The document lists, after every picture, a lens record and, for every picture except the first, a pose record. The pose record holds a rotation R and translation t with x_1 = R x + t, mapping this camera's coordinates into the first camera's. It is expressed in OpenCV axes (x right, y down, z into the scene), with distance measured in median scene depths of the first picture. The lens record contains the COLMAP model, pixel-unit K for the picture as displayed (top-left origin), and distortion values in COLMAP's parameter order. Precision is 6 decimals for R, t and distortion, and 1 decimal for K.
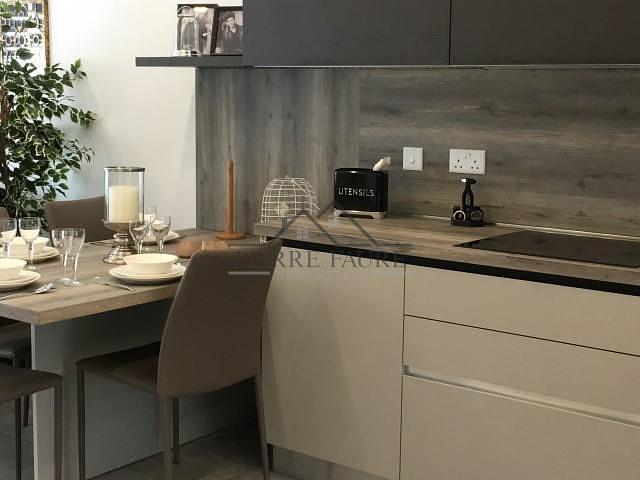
lens RADIAL K [[1016.8, 0, 320.0], [0, 1016.8, 240.0], [0, 0, 1]] dist [0.037523, 0.004554]
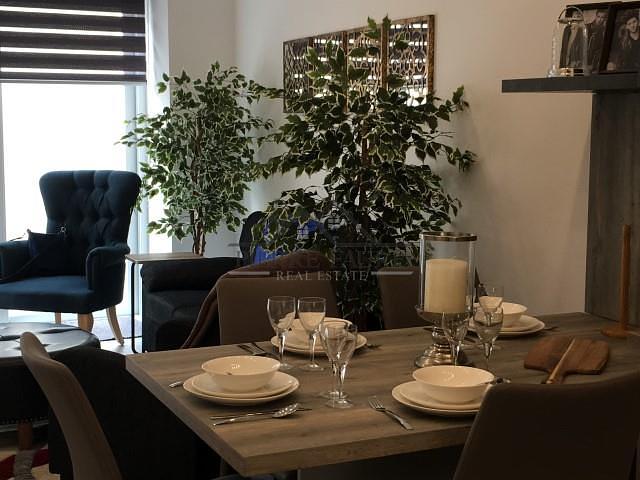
lens RADIAL K [[1016.8, 0, 320.0], [0, 1016.8, 240.0], [0, 0, 1]] dist [0.037523, 0.004554]
pose [[0.886721, 0.049034, -0.459697, 0.043747], [-0.062674, 0.997929, -0.014450, -0.041412], [0.458037, 0.041624, 0.887958, 0.267181]]
